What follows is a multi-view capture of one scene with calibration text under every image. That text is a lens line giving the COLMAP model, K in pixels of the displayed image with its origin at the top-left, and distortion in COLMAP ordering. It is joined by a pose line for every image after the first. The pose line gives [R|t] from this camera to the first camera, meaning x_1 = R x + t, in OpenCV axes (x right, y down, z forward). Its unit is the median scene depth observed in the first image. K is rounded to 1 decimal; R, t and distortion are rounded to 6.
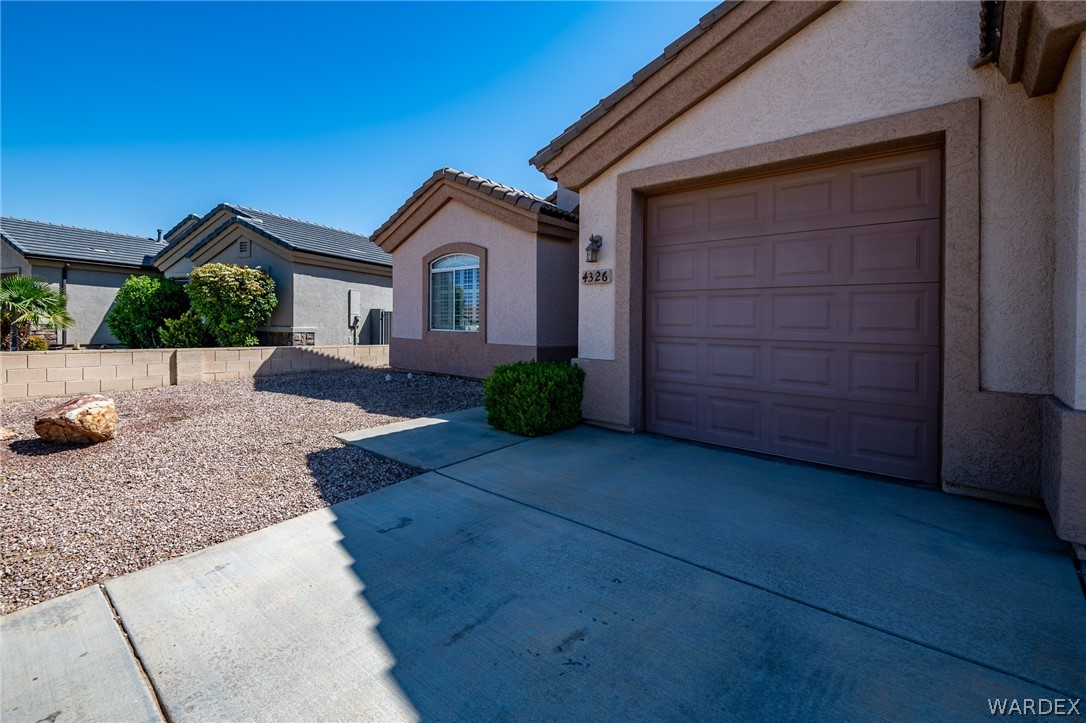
lens RADIAL K [[494.1, 0, 539.0], [0, 494.1, 333.3], [0, 0, 1]] dist [0.014449, -0.021400]
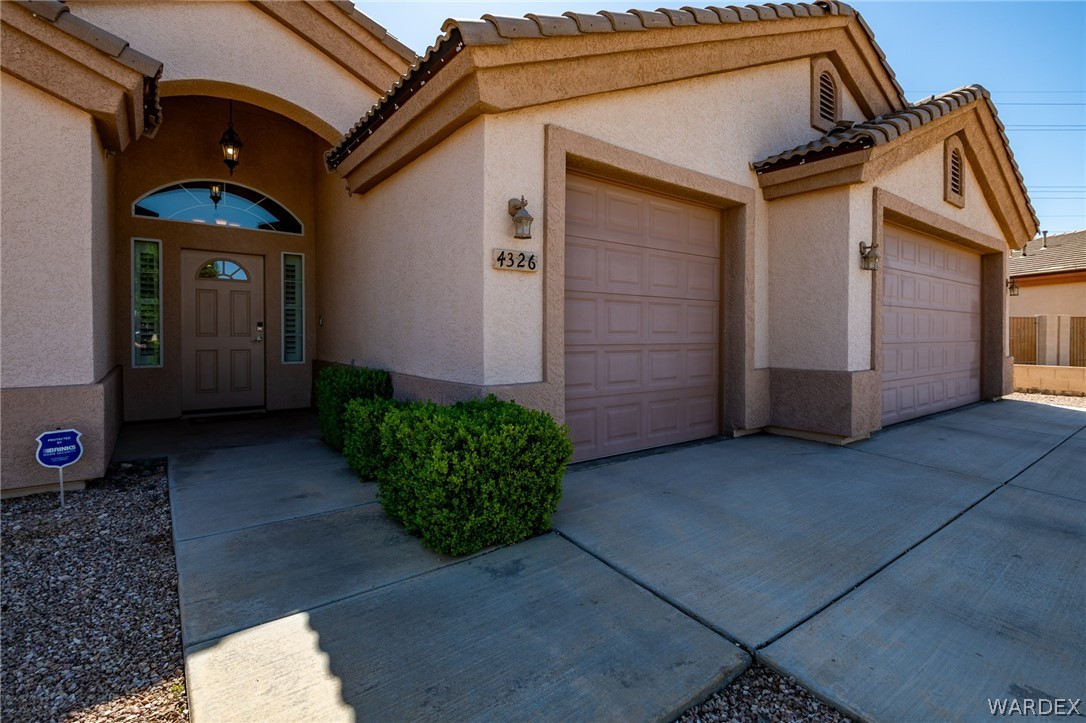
lens RADIAL K [[496.5, 0, 550.6], [0, 496.5, 333.1], [0, 0, 1]] dist [0.033396, -0.021400]
pose [[0.193470, -0.017206, 0.980955, -0.301580], [0.018604, 0.999731, 0.013866, -0.013887], [-0.980930, 0.015567, 0.193738, 0.464871]]
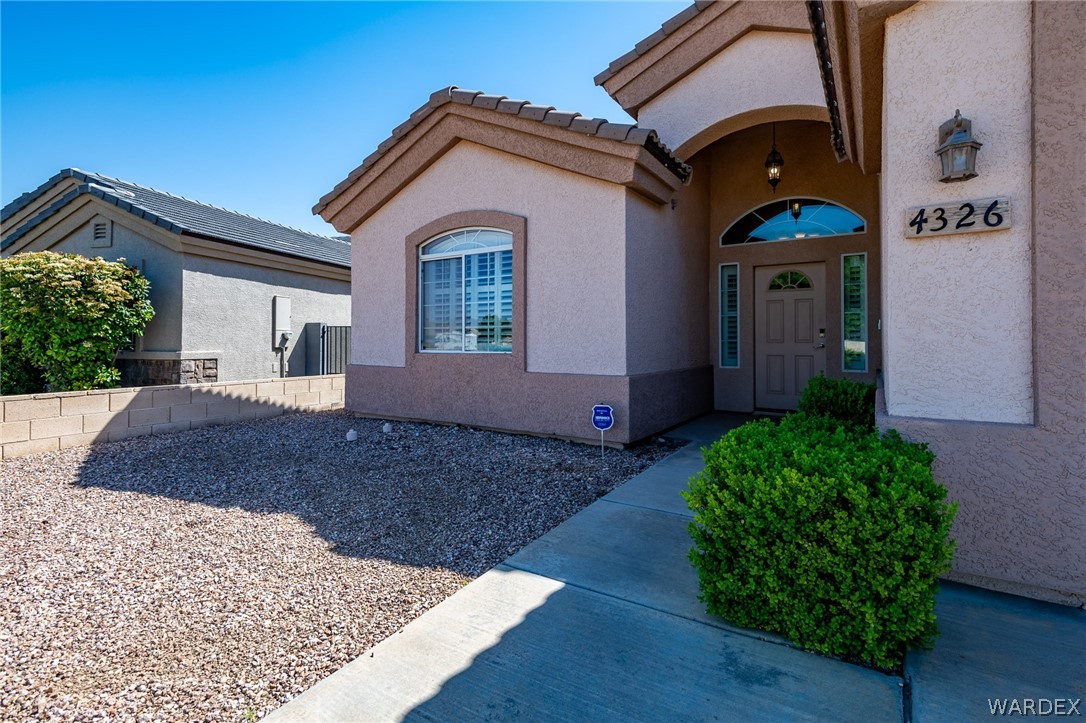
lens RADIAL K [[498.3, 0, 568.2], [0, 498.3, 324.3], [0, 0, 1]] dist [0.029570, -0.022172]
pose [[0.984761, -0.014925, 0.173269, -0.153807], [0.023297, 0.998652, -0.046386, -0.008285], [-0.172343, 0.049716, 0.983782, 0.366112]]
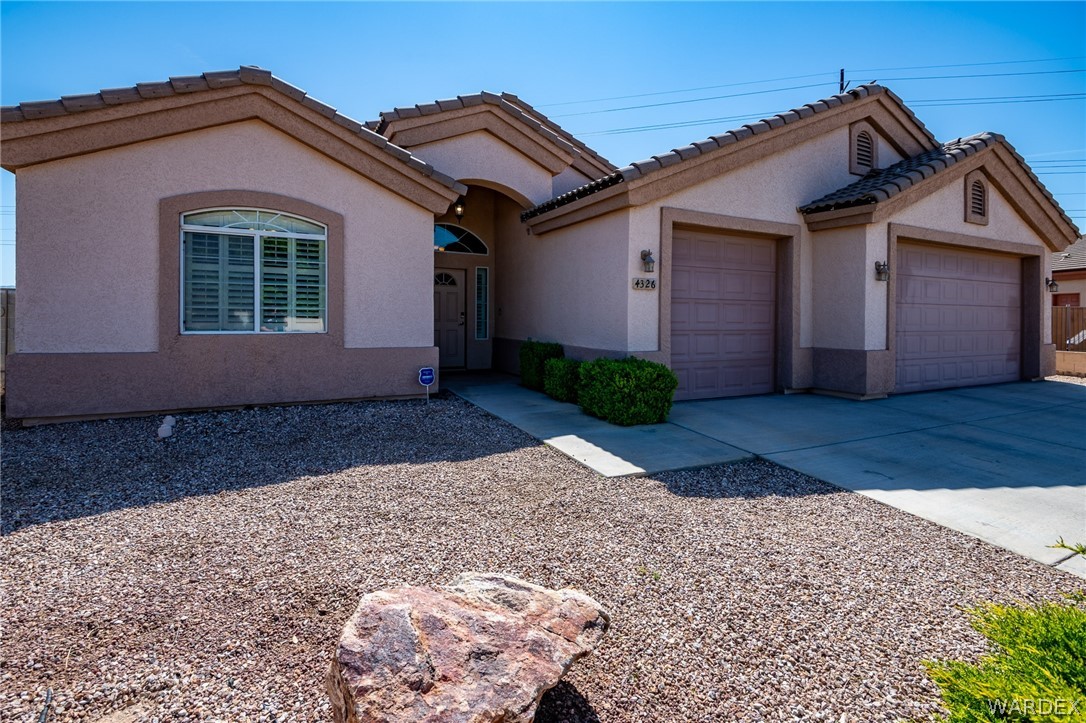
lens RADIAL K [[500.5, 0, 544.3], [0, 500.5, 313.4], [0, 0, 1]] dist [0.021434, -0.016135]
pose [[0.359944, -0.009967, 0.932921, -0.638893], [0.013484, 0.999894, 0.005480, -0.028833], [-0.932876, 0.010607, 0.360040, 0.442596]]
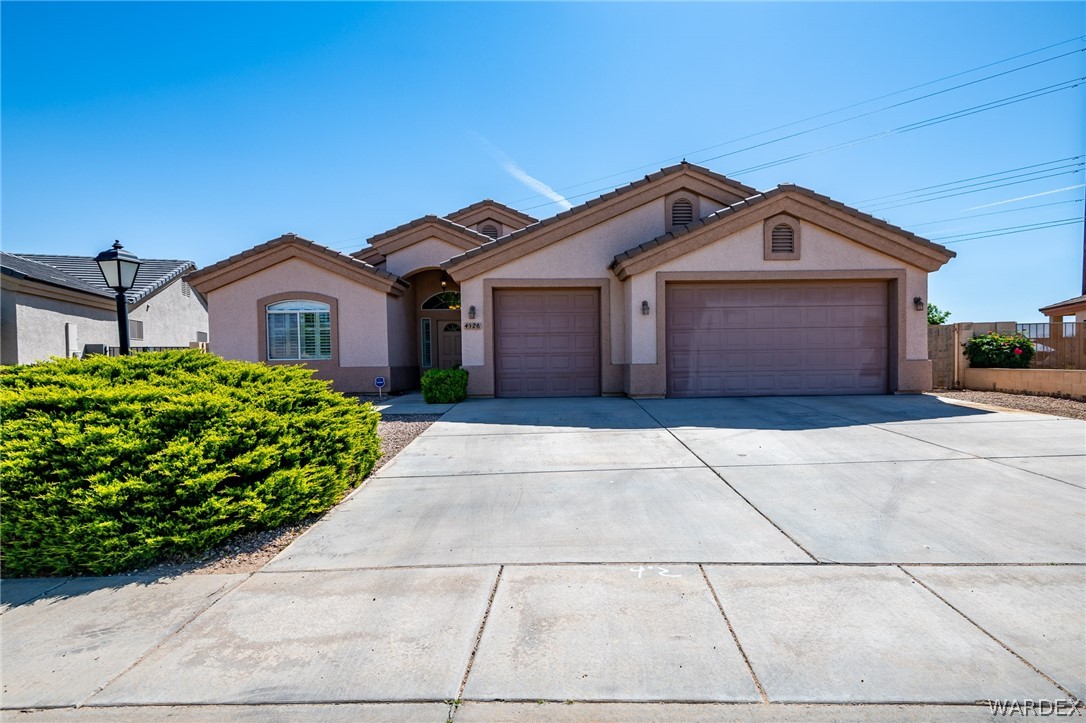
lens RADIAL K [[491.7, 0, 579.4], [0, 491.7, 365.1], [0, 0, 1]] dist [0.027743, -0.020933]
pose [[0.700006, -0.038342, 0.713107, -0.591473], [0.042029, 0.999039, 0.012459, 0.024281], [-0.712899, 0.021250, 0.700945, -0.430188]]
